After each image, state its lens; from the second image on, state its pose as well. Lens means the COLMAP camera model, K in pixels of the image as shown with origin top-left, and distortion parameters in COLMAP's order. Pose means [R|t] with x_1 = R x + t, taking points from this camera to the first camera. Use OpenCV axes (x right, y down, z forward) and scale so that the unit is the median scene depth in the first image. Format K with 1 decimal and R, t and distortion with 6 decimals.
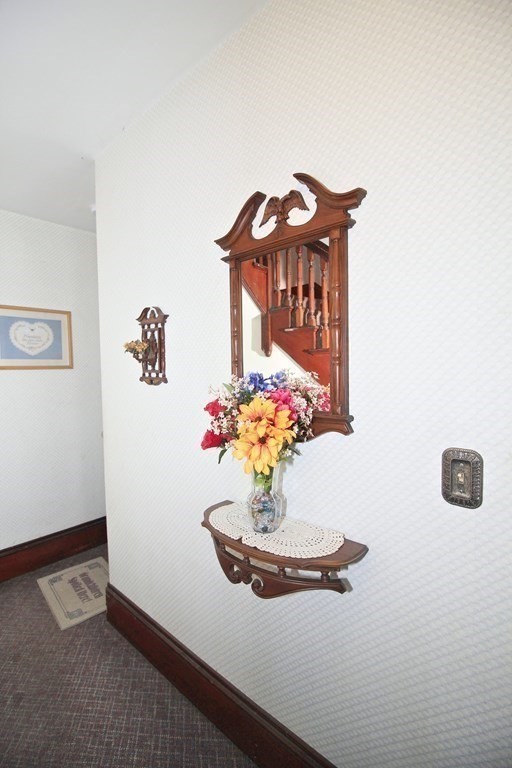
lens RADIAL K [[349.1, 0, 256.5], [0, 349.1, 373.9], [0, 0, 1]] dist [0.000025, -0.000188]
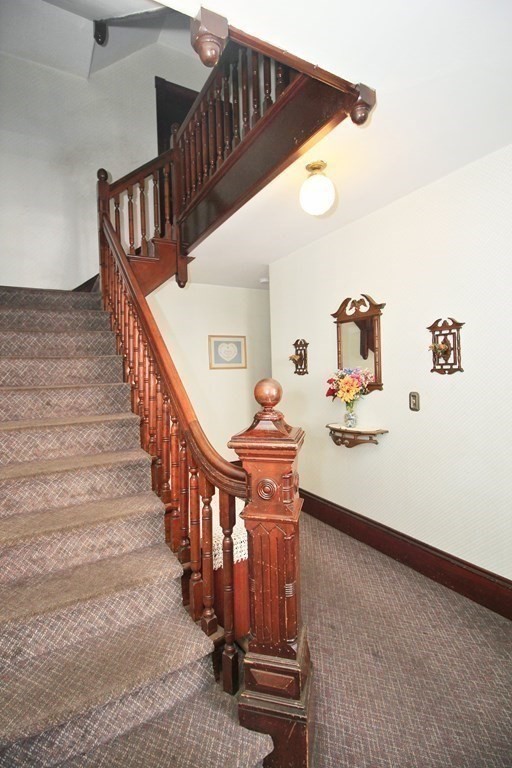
lens RADIAL K [[349.1, 0, 256.5], [0, 349.1, 373.9], [0, 0, 1]] dist [0.000025, -0.000188]
pose [[0.953923, -0.000596, -0.300052, 0.138790], [-0.000679, 0.999991, -0.004144, 0.051453], [0.300052, 0.004156, 0.953914, -1.718279]]
